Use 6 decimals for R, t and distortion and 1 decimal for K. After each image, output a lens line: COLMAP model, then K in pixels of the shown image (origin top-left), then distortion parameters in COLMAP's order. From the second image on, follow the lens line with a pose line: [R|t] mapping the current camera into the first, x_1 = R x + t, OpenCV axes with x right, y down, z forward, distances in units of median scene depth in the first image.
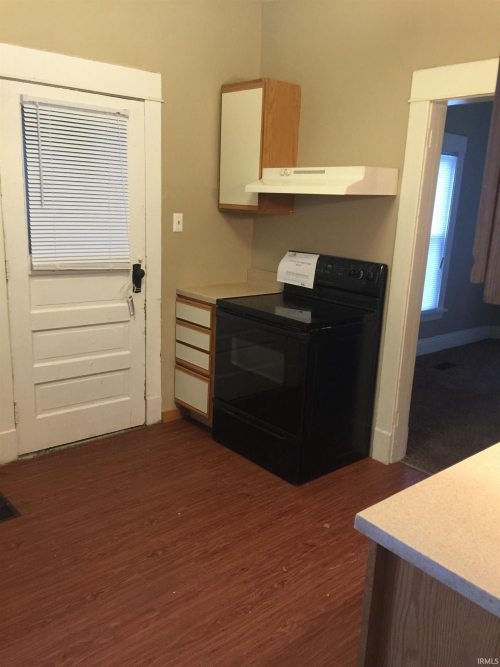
lens RADIAL K [[561.0, 0, 251.1], [0, 561.0, 335.0], [0, 0, 1]] dist [-0.001119, -0.003637]
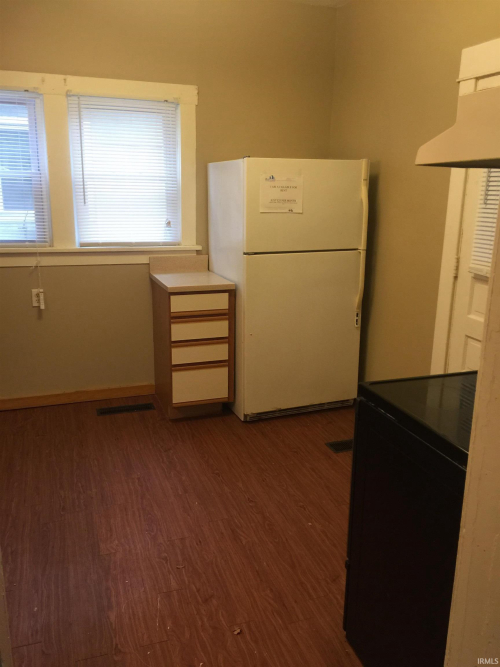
lens RADIAL K [[561.0, 0, 251.8], [0, 561.0, 331.7], [0, 0, 1]] dist [-0.001119, -0.003637]
pose [[-0.372922, 0.186961, -0.908831, 0.789604], [-0.252198, 0.922189, 0.293194, -0.257690], [0.892931, 0.338544, -0.296754, 1.218789]]
